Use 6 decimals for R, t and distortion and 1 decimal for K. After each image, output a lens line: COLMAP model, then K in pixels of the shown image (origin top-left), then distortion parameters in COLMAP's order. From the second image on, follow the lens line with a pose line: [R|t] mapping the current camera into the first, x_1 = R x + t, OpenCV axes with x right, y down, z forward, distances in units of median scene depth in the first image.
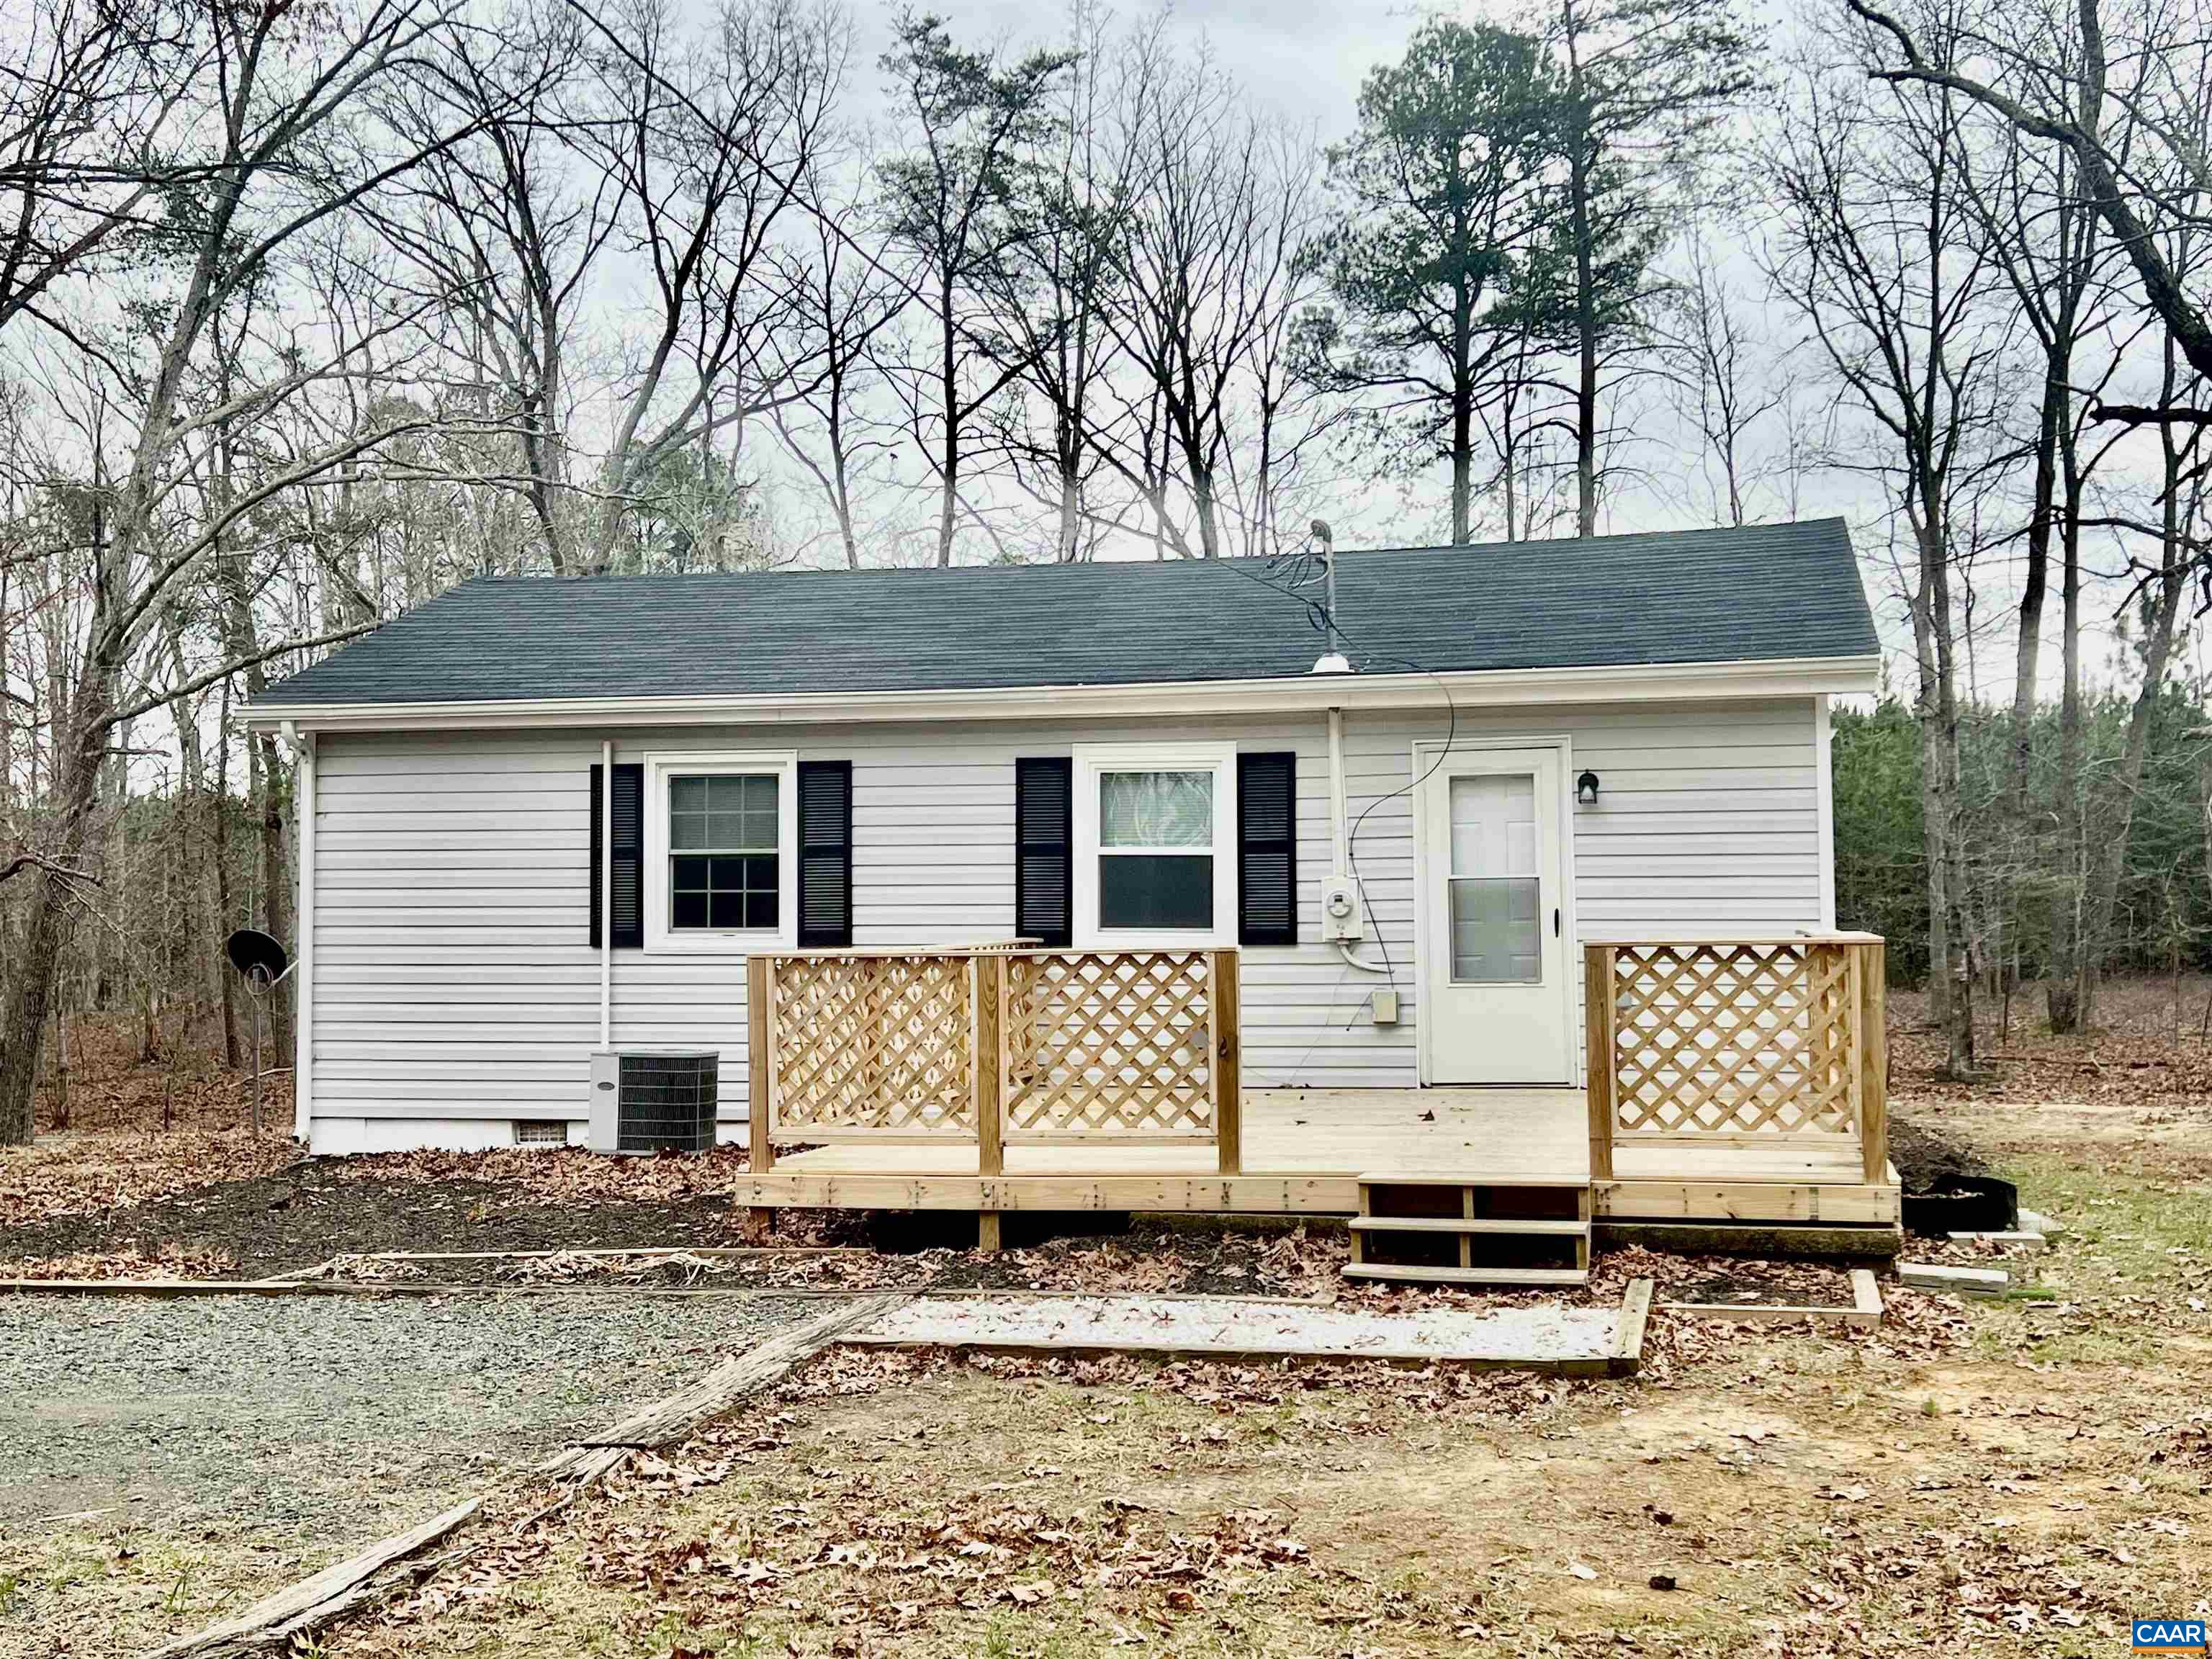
lens RADIAL K [[2544.2, 0, 1106.0], [0, 2544.2, 829.5], [0, 0, 1]] dist [0.266916, -0.997776]
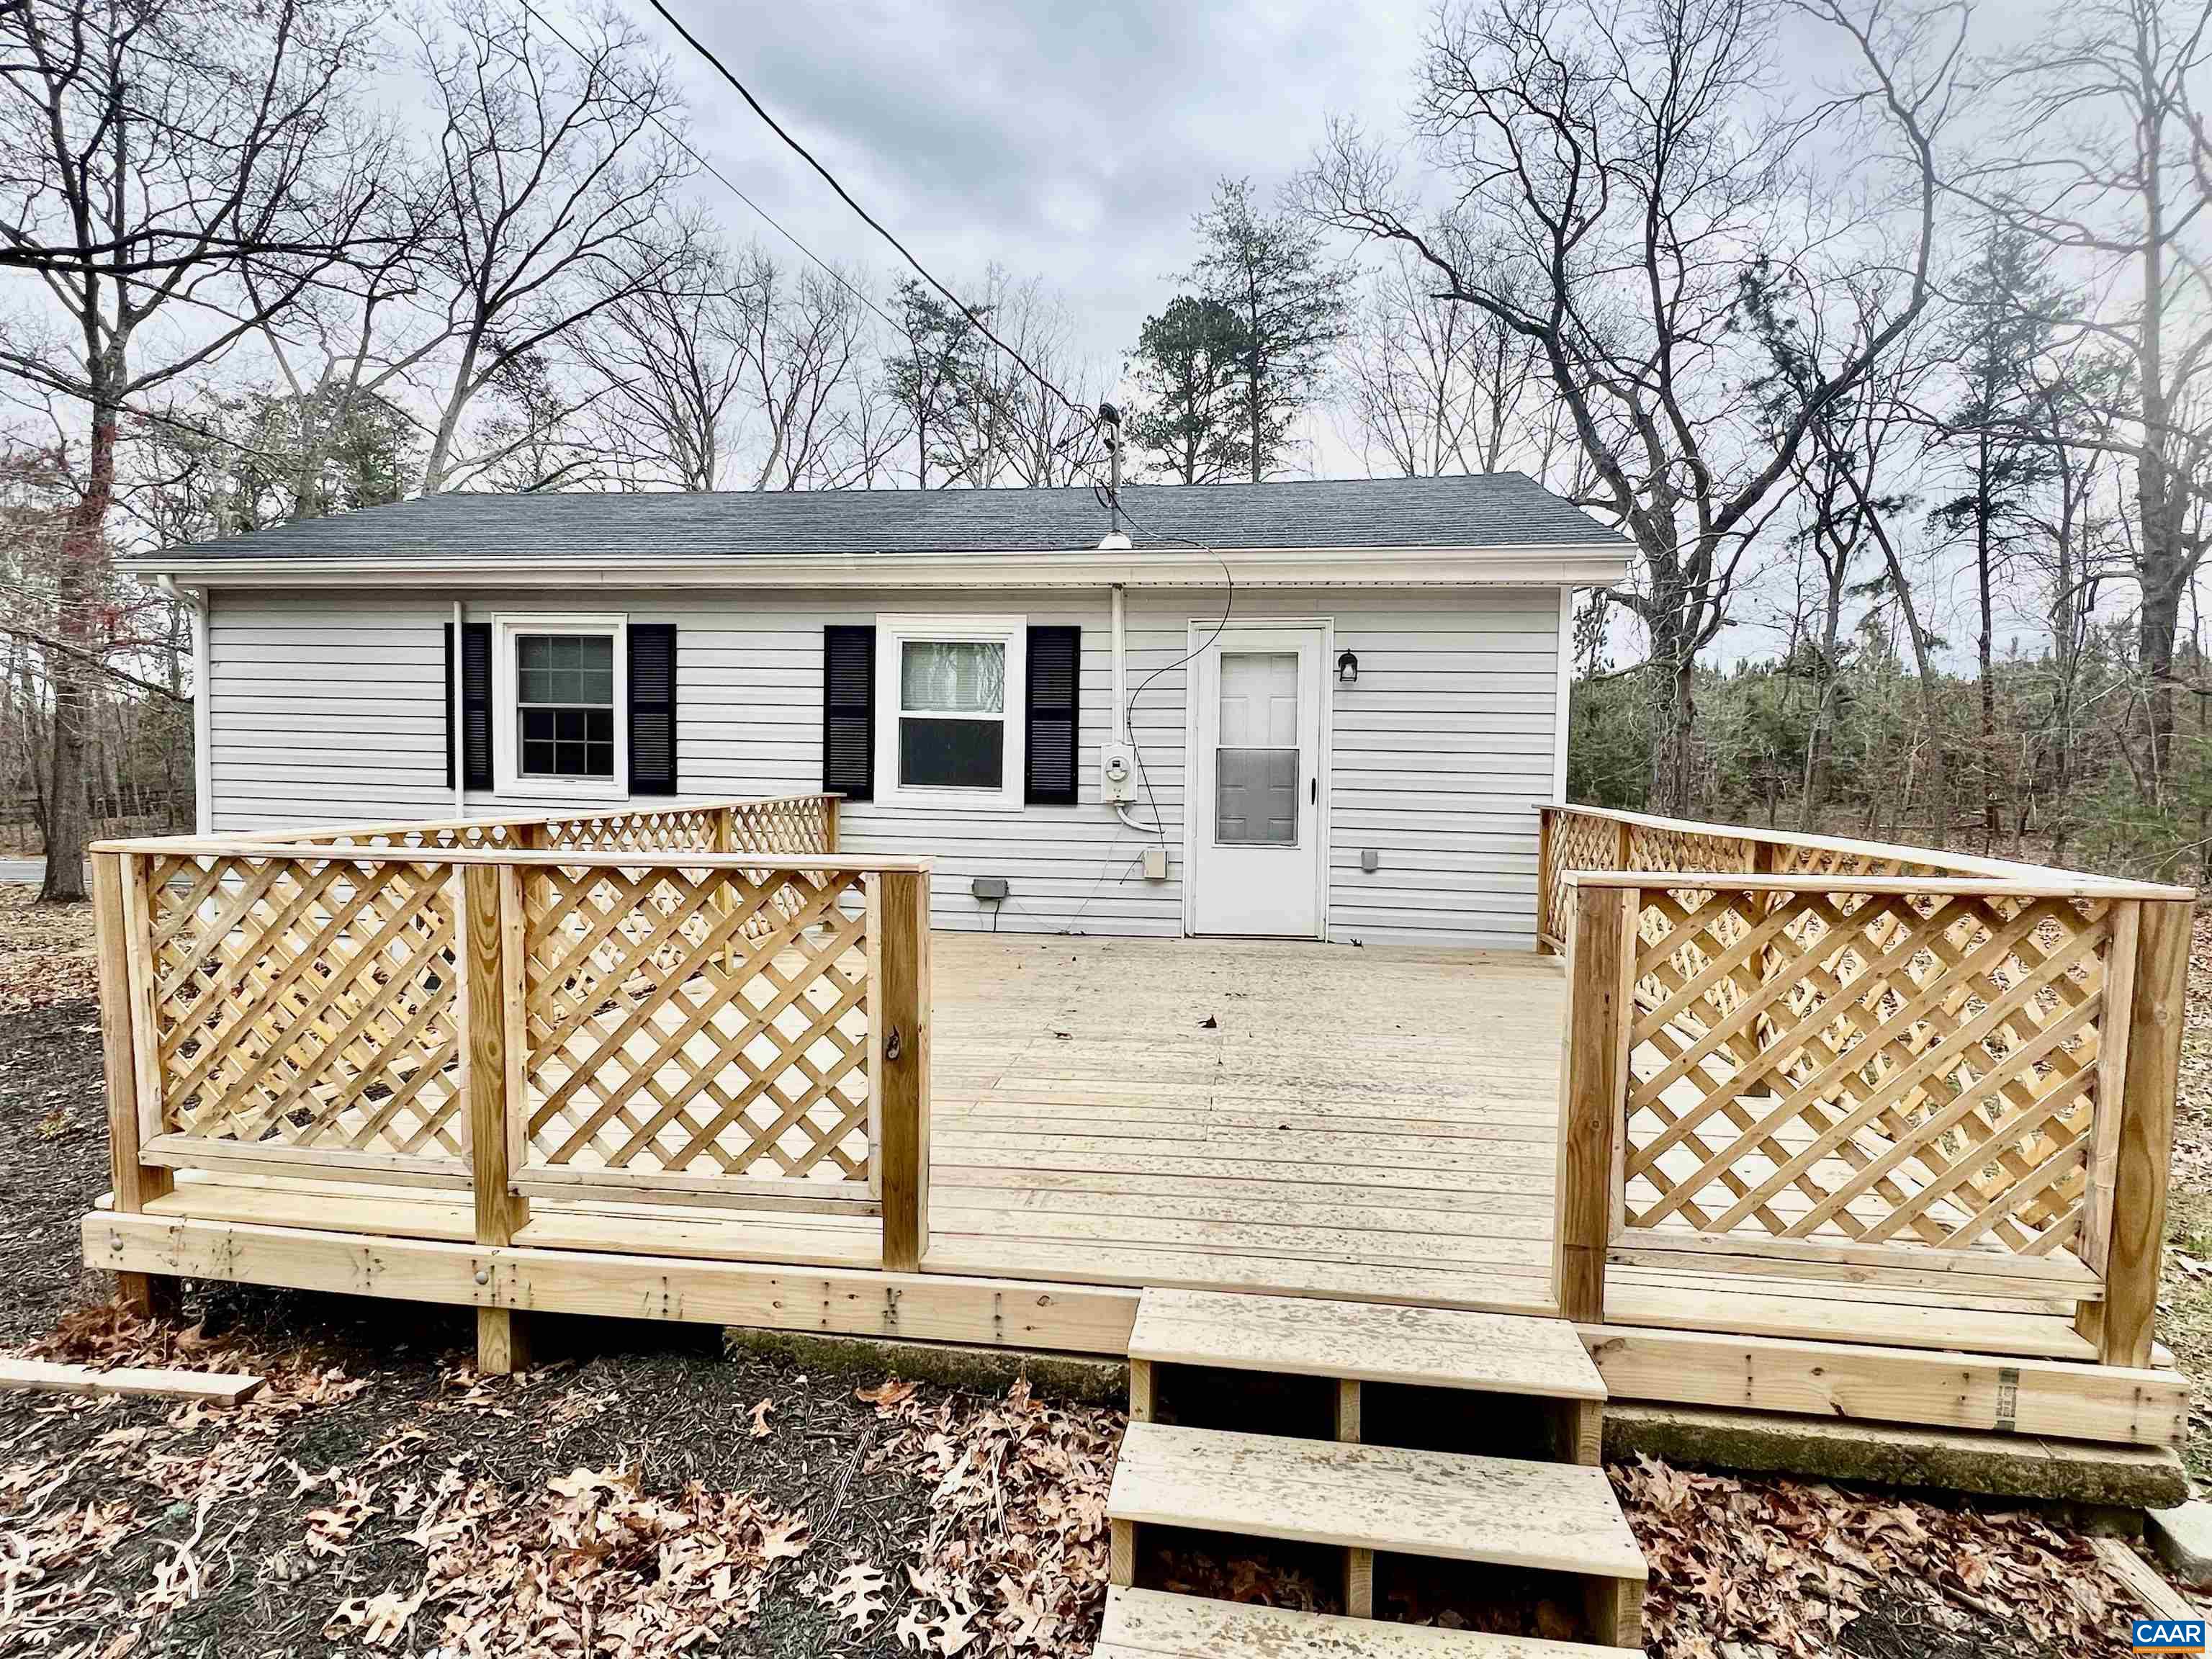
lens RADIAL K [[1087.4, 0, 1106.0], [0, 1087.4, 829.5], [0, 0, 1]] dist [-0.002601, -0.000347]
pose [[0.996540, 0.021217, 0.080361, 0.048821], [-0.028863, 0.995038, 0.095219, 0.010712], [-0.077942, -0.097209, 0.992207, 0.522819]]
